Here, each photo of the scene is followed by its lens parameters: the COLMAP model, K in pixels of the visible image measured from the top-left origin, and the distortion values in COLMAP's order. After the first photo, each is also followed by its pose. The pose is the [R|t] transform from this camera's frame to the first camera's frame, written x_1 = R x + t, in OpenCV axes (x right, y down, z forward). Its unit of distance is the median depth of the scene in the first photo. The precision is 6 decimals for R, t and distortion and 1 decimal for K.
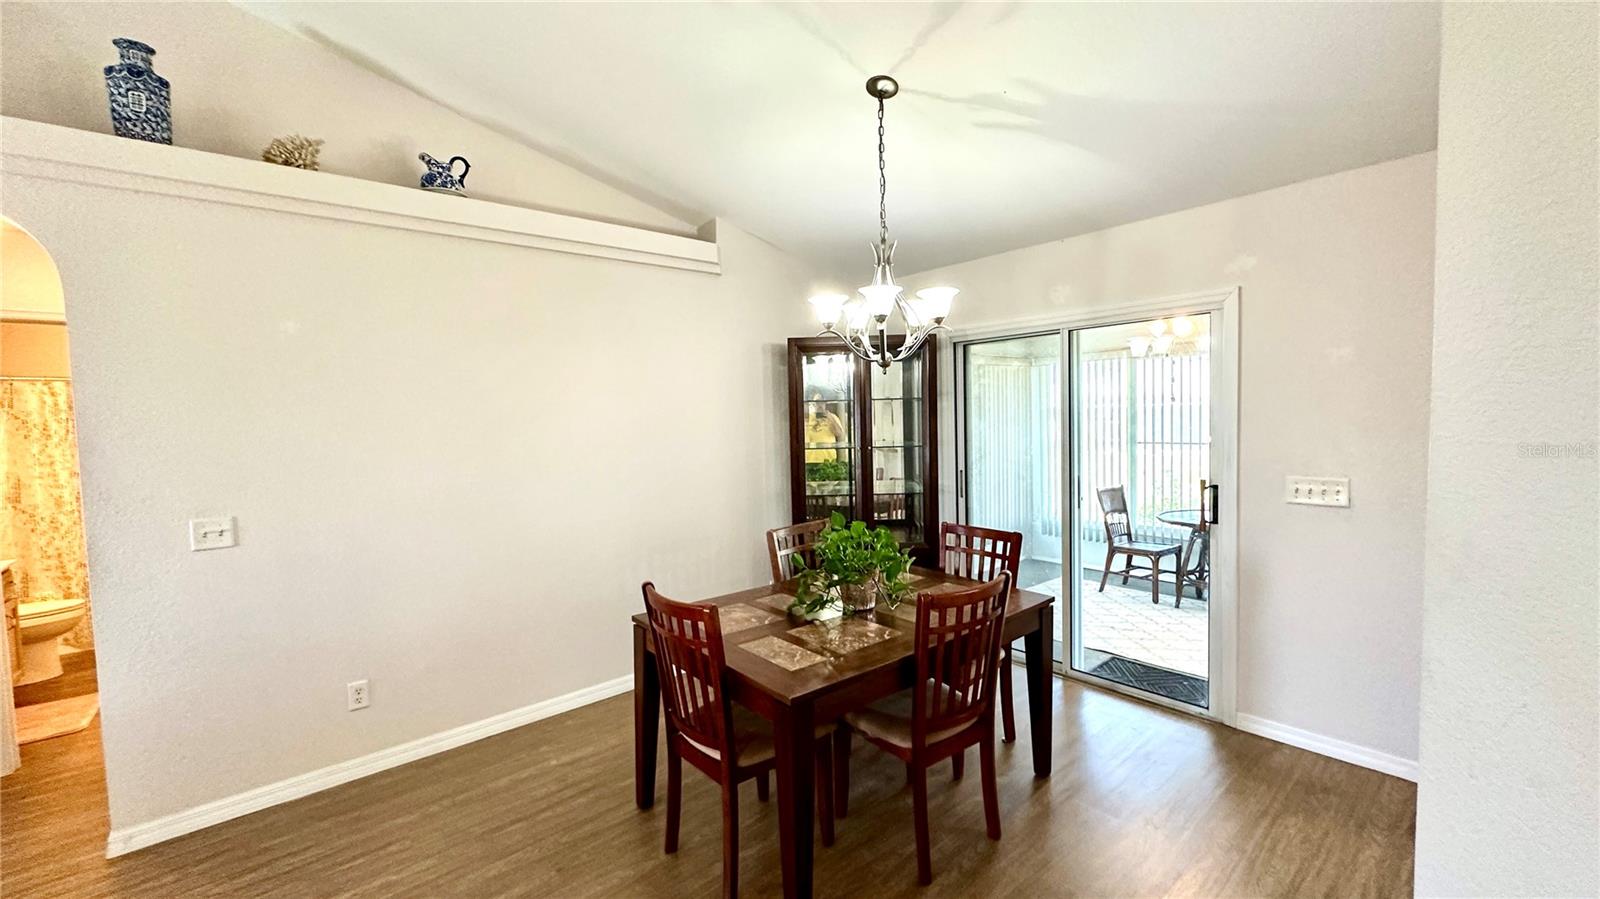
lens RADIAL K [[636.3, 0, 800.0], [0, 636.3, 449.5], [0, 0, 1]] dist [-0.000773, 0.000137]
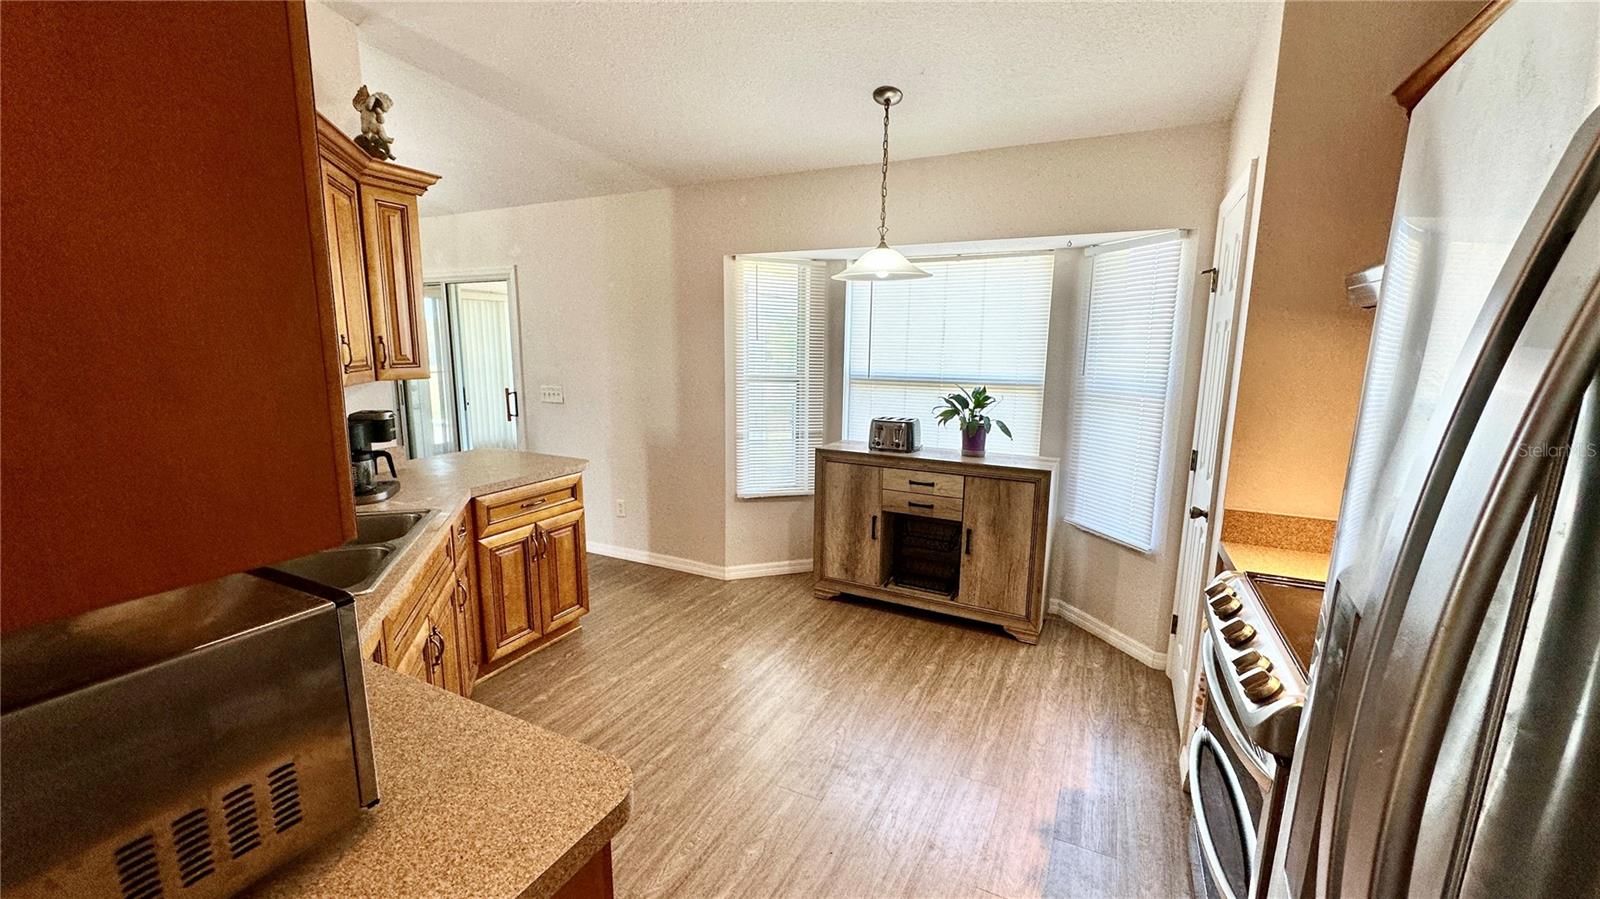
lens RADIAL K [[636.3, 0, 800.0], [0, 636.3, 449.5], [0, 0, 1]] dist [-0.000773, 0.000137]
pose [[0.919970, -0.030039, 0.390836, 0.648067], [-0.011053, 0.994675, 0.102466, 0.026761], [-0.391833, -0.098586, 0.914739, -0.692387]]
